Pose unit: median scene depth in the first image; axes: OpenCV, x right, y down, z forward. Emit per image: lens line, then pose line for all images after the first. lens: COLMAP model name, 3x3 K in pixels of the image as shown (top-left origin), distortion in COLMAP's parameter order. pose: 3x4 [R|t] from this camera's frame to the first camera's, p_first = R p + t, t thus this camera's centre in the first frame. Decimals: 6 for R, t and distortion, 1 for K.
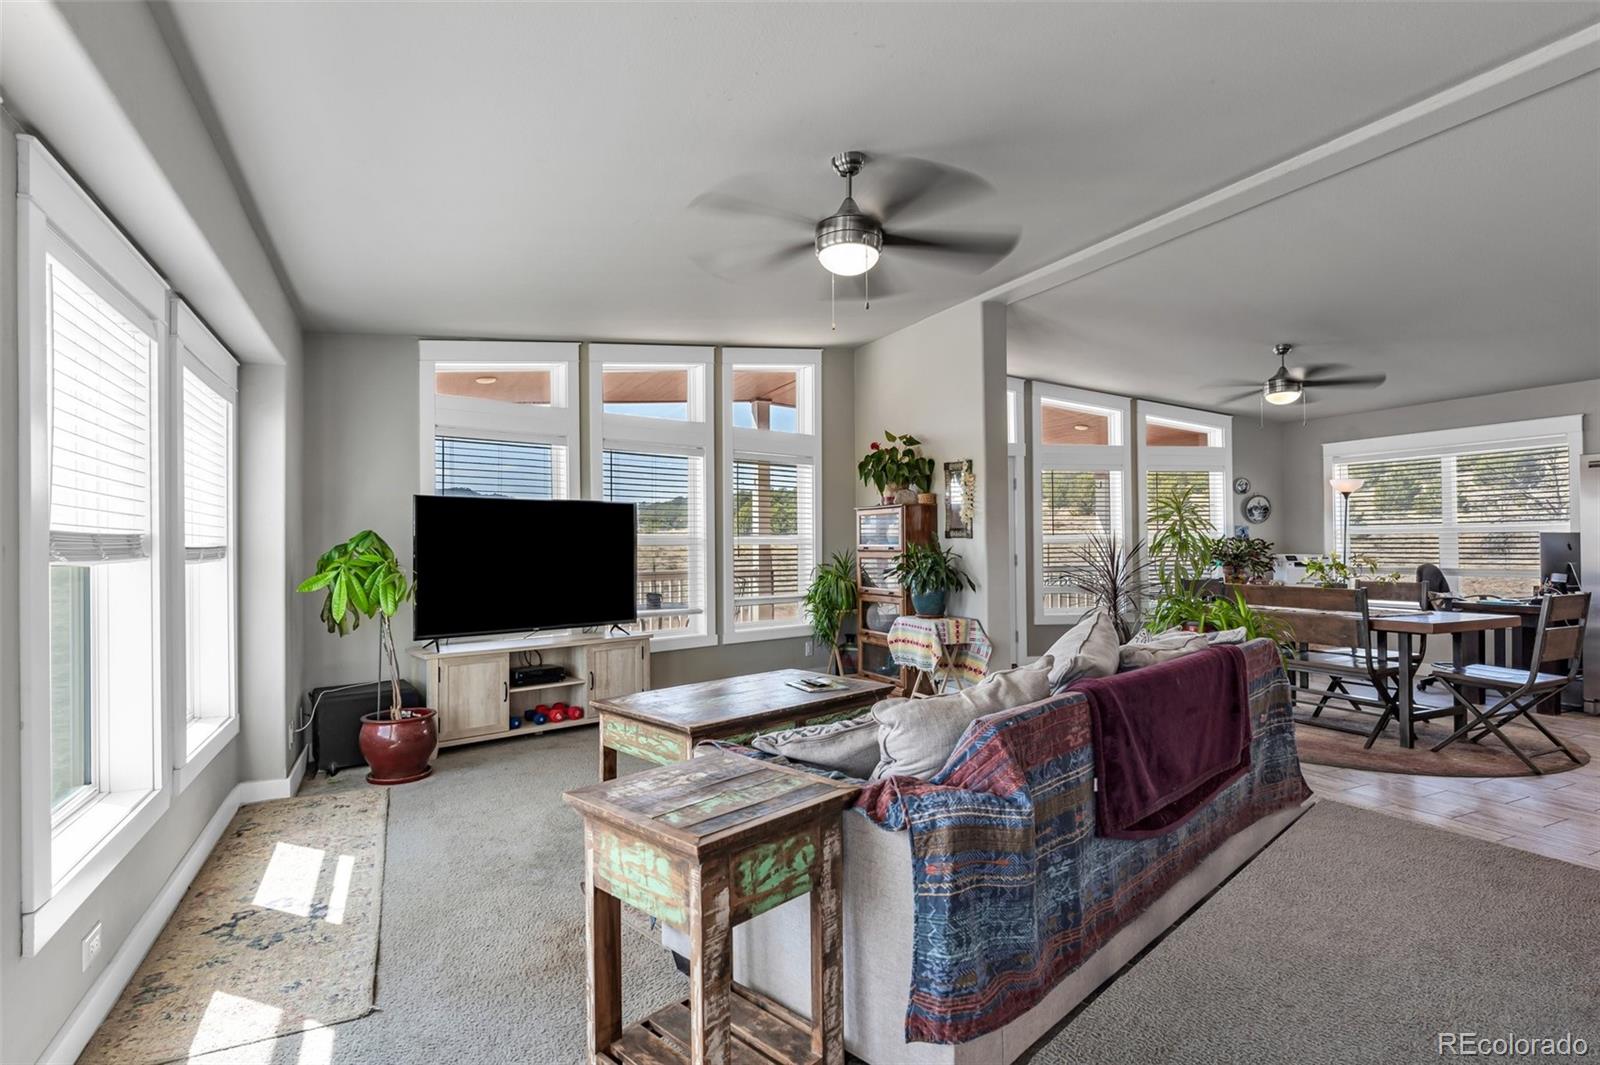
lens RADIAL K [[785.0, 0, 809.8], [0, 785.0, 539.4], [0, 0, 1]] dist [-0.001291, -0.000271]
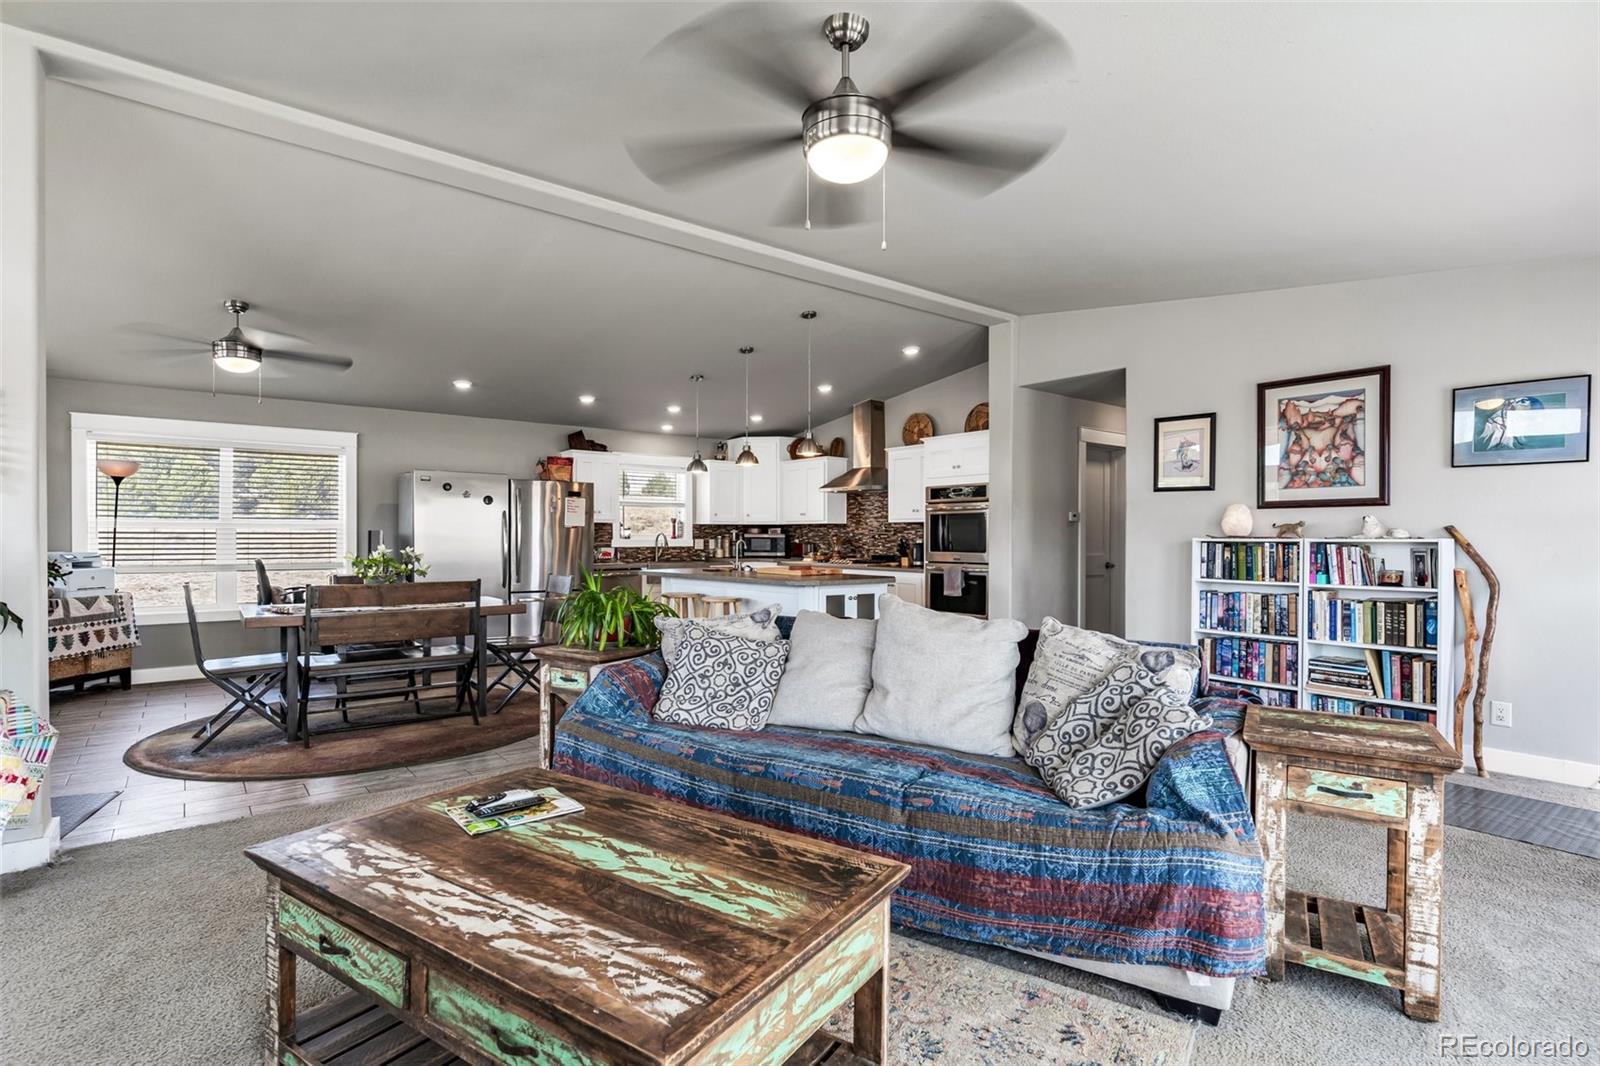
lens RADIAL K [[785.0, 0, 807.0], [0, 785.0, 526.2], [0, 0, 1]] dist [-0.001291, -0.000271]
pose [[-0.212577, 0.021984, 0.976897, -0.389896], [-0.006788, 0.999690, -0.023974, 0.009767], [-0.977121, -0.011727, -0.212361, 0.659196]]
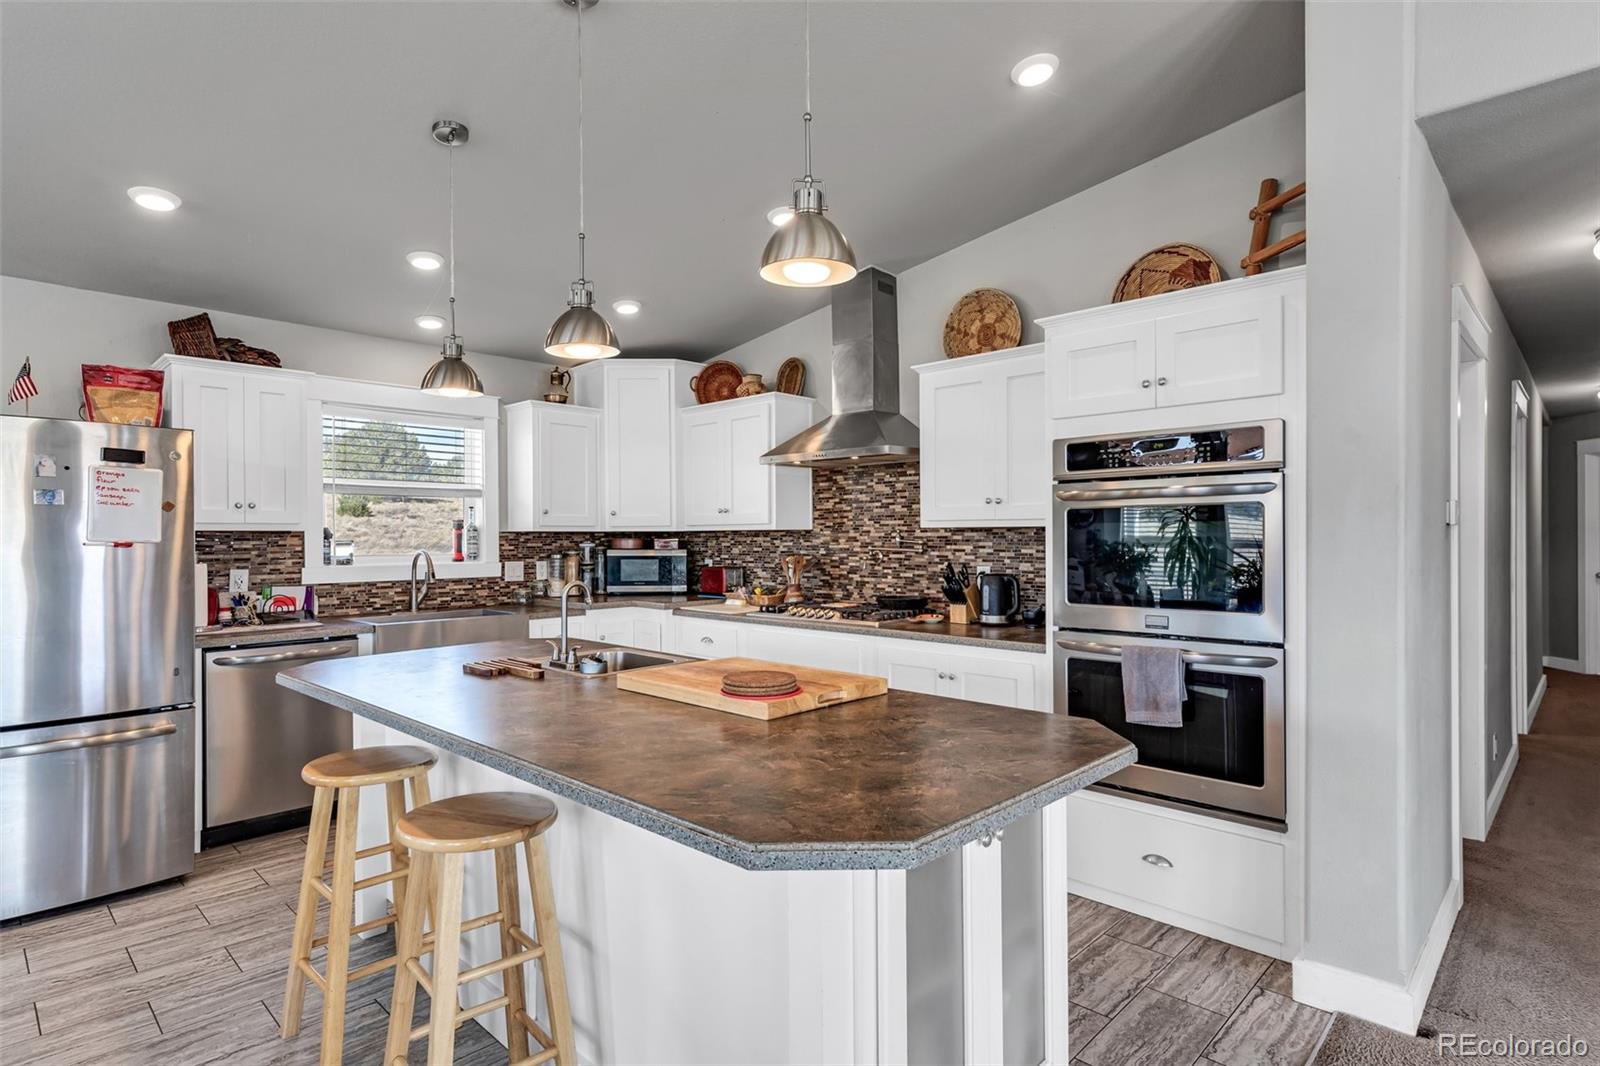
lens RADIAL K [[824.4, 0, 809.3], [0, 824.4, 535.7], [0, 0, 1]] dist [-0.005657, -0.000047]
pose [[-0.341081, 0.012834, 0.939946, 0.427593], [0.000688, 0.999910, -0.013403, -0.018863], [-0.940034, -0.003925, -0.341059, 0.520335]]
